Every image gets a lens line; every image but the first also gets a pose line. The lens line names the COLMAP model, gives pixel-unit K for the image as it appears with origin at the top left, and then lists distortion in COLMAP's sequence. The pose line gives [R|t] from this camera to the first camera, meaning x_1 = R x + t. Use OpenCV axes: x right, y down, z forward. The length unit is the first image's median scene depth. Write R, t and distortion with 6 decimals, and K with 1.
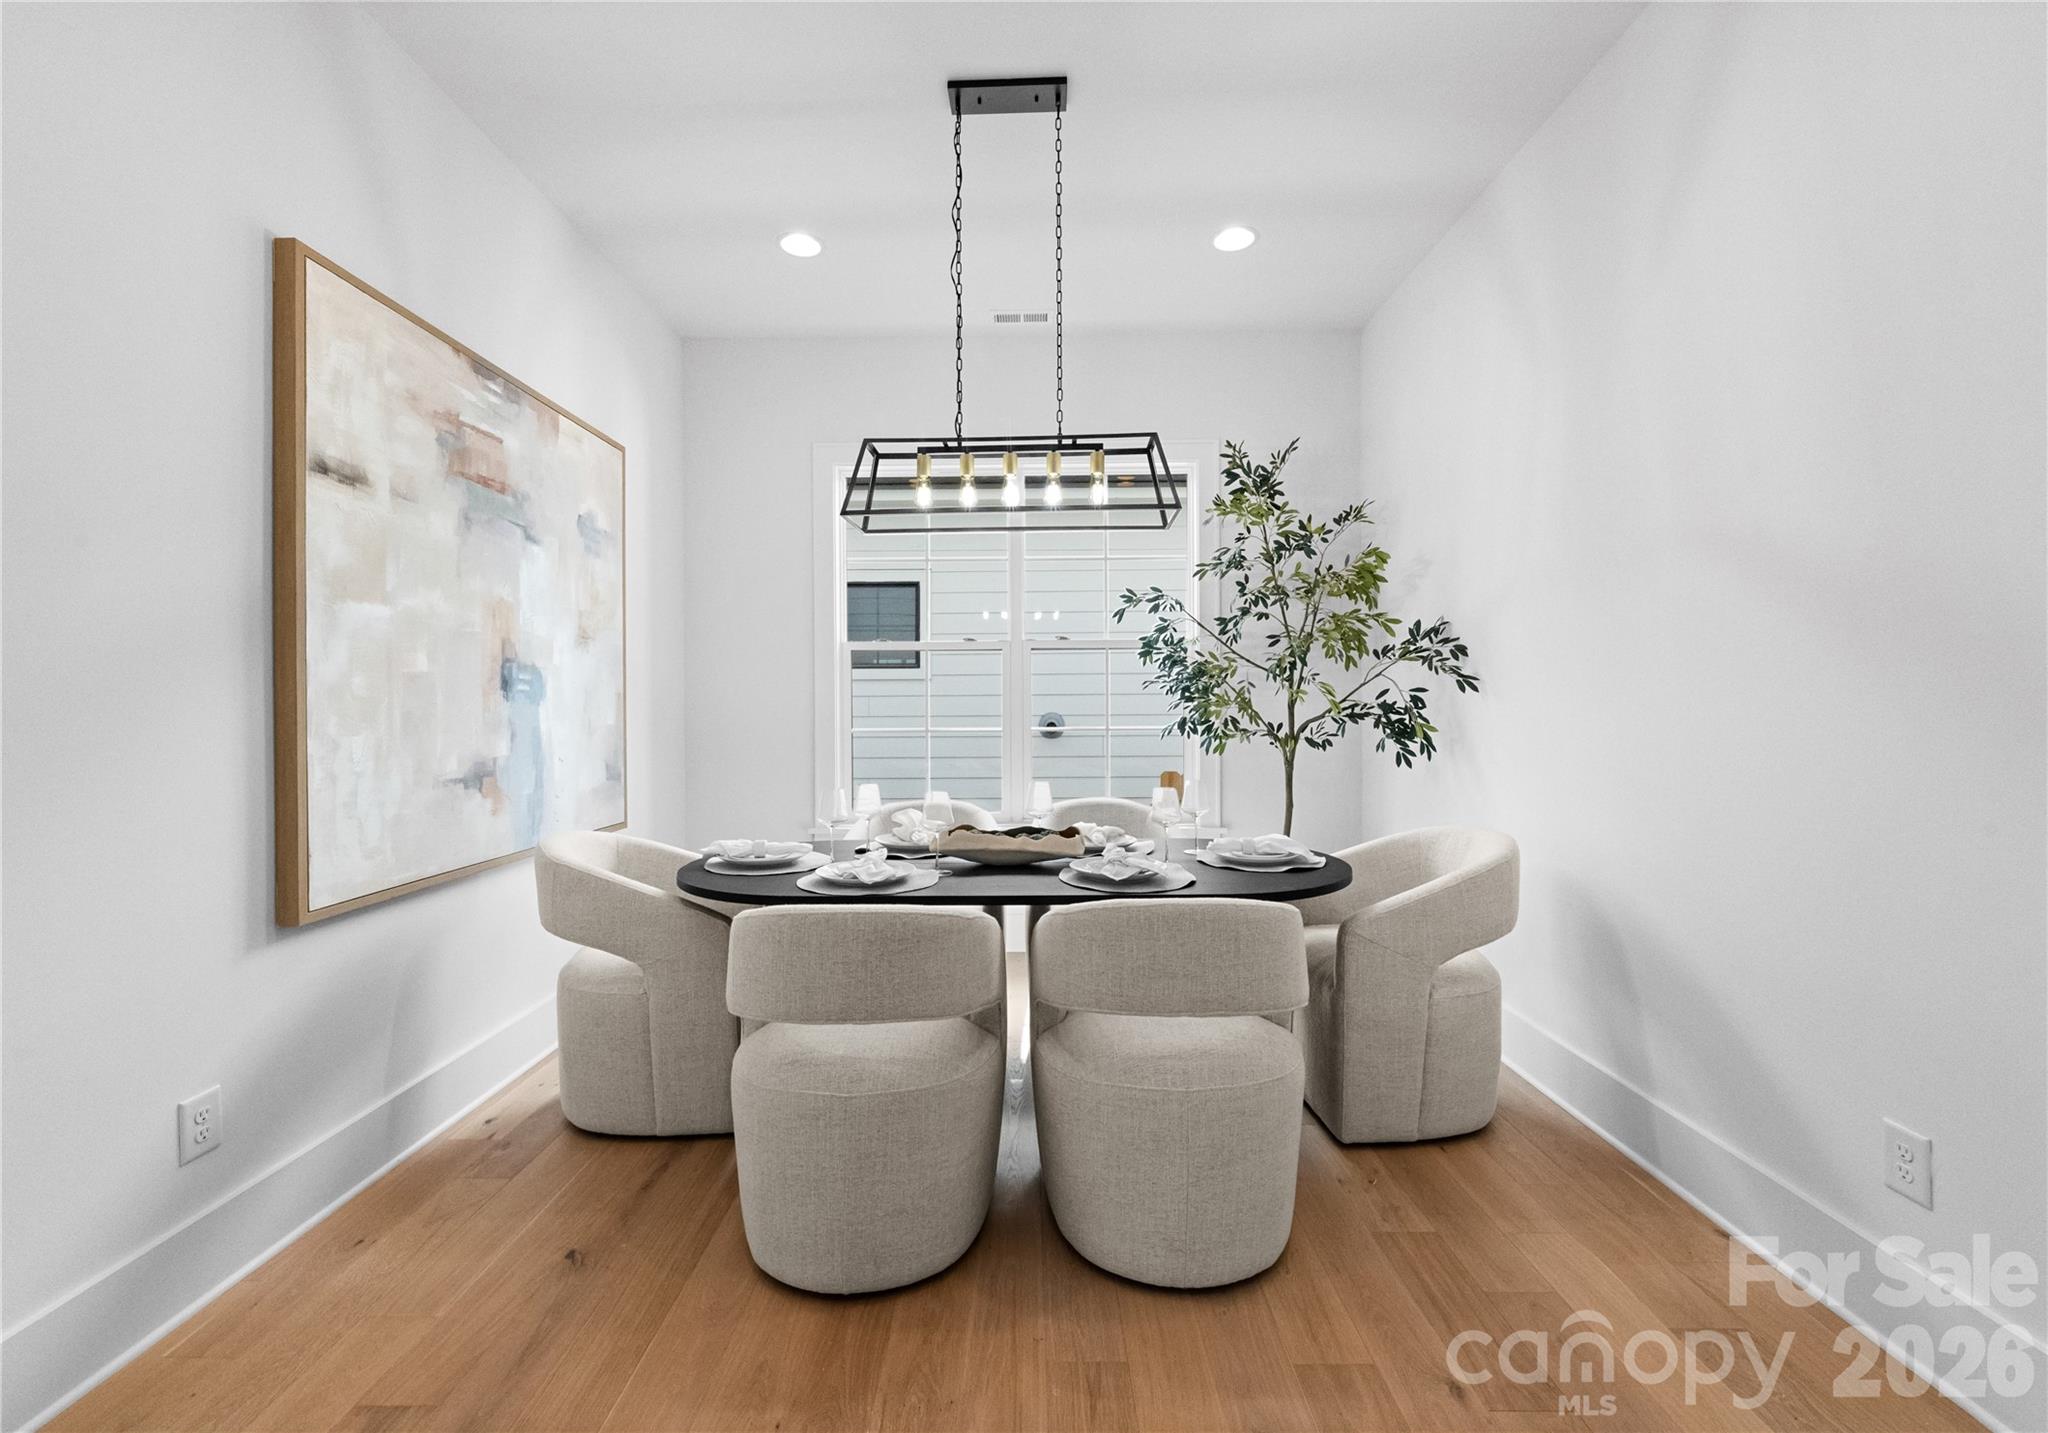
lens RADIAL K [[829.4, 0, 1012.5], [0, 829.4, 709.3], [0, 0, 1]] dist [-0.001409, 0.000966]
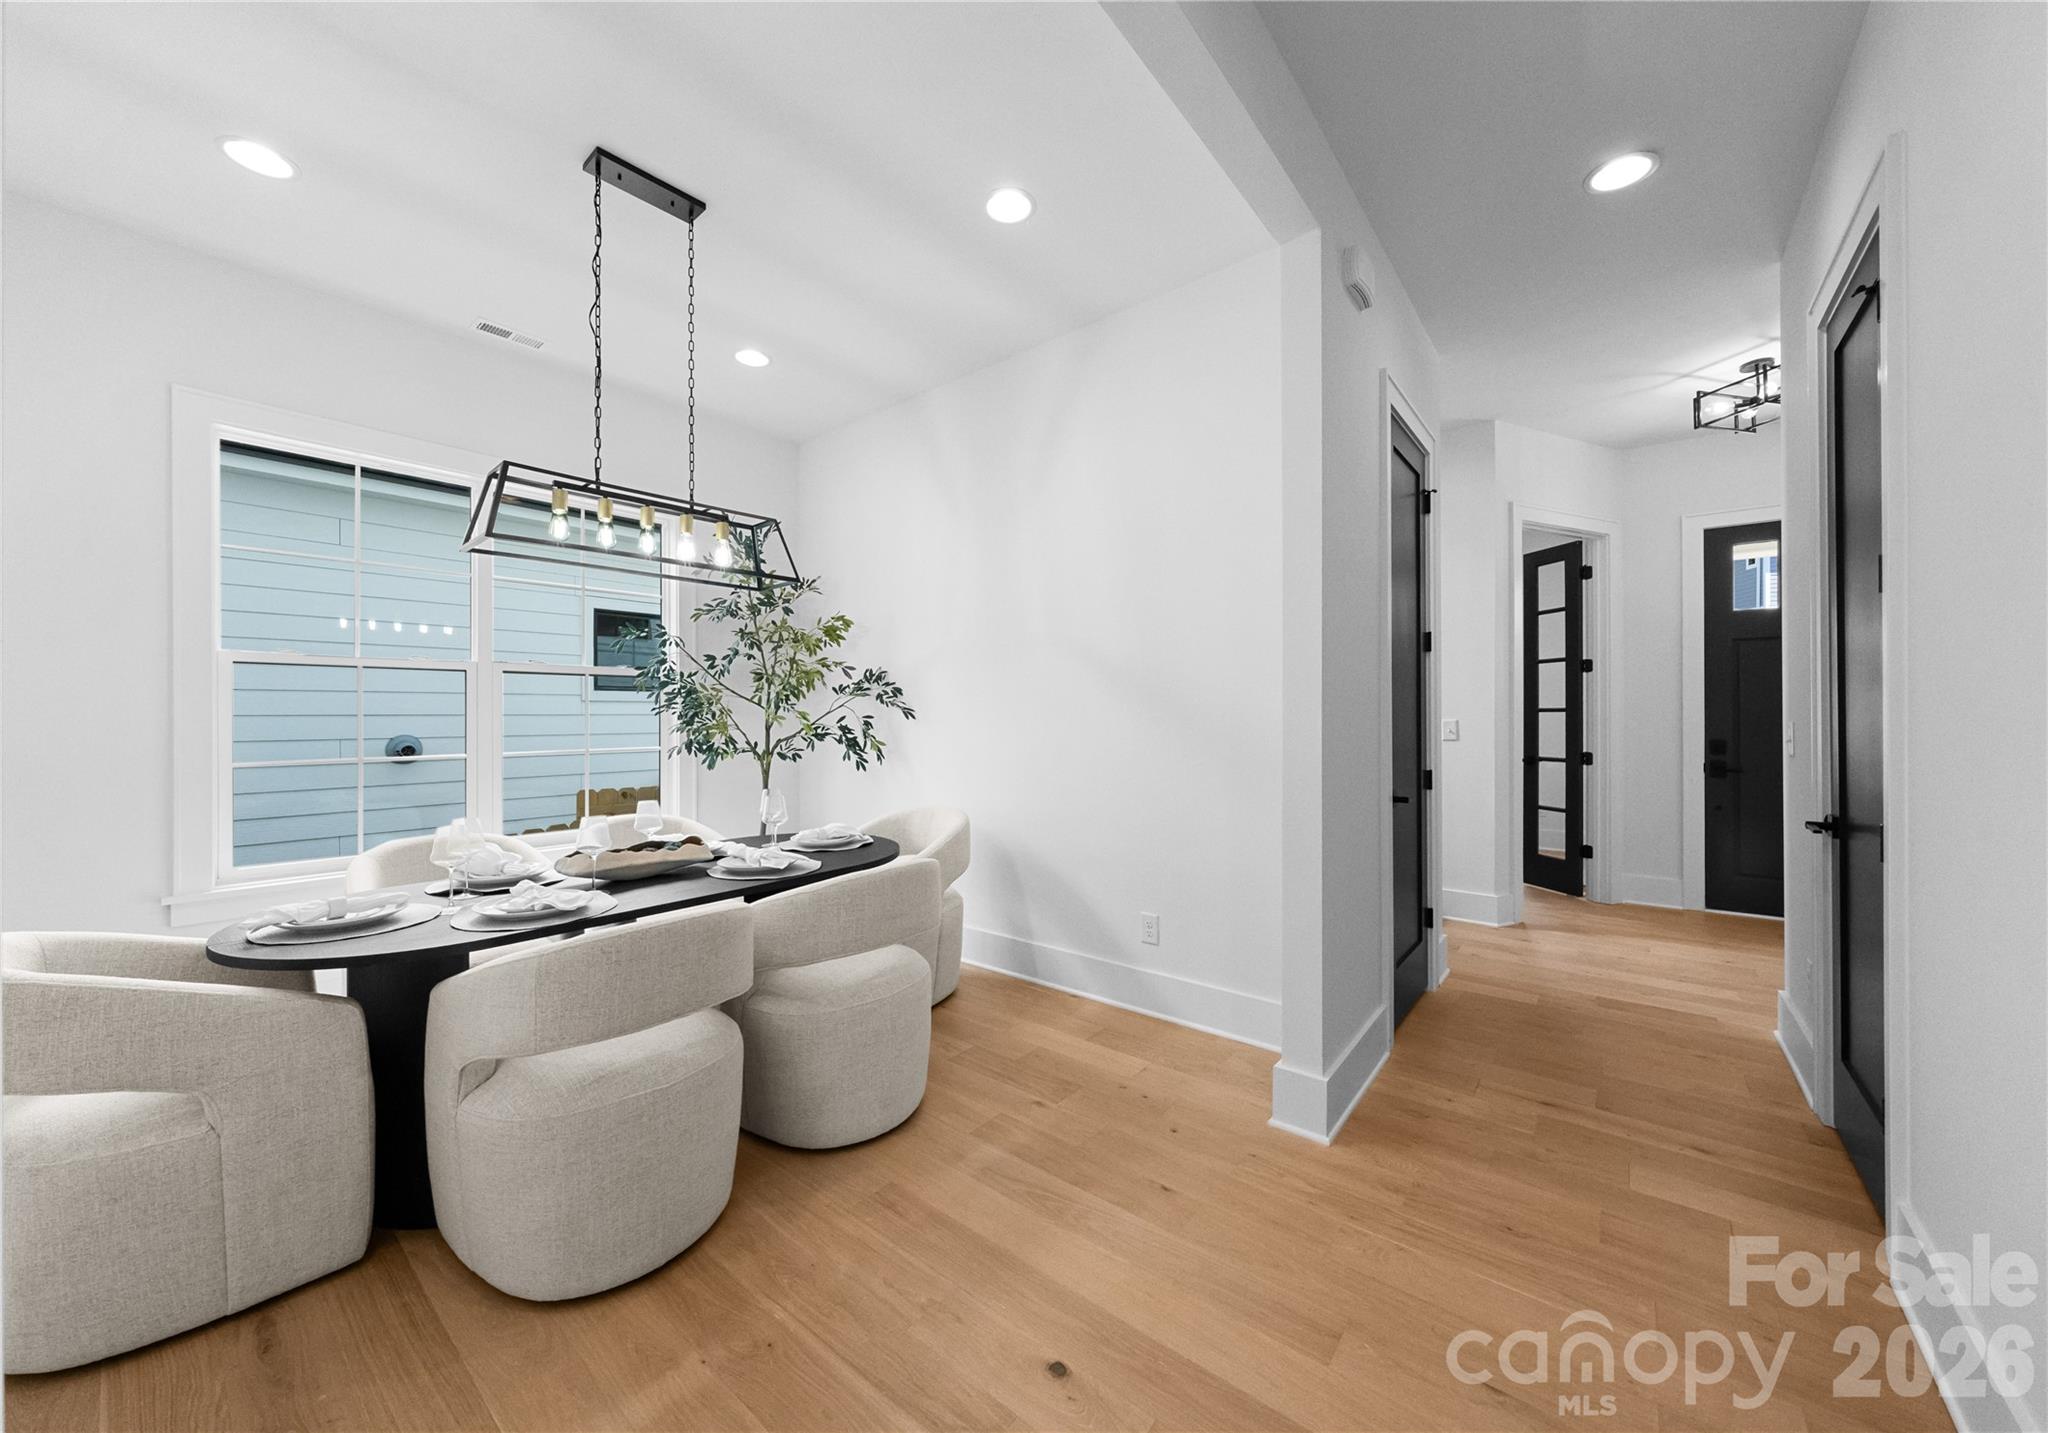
lens RADIAL K [[751.2, 0, 976.8], [0, 751.2, 718.4], [0, 0, 1]] dist [-0.003420, 0.000373]
pose [[0.643995, -0.000179, 0.765030, -0.416894], [0.005785, 0.999973, -0.004636, -0.014643], [-0.765008, 0.007411, 0.643978, 0.012055]]
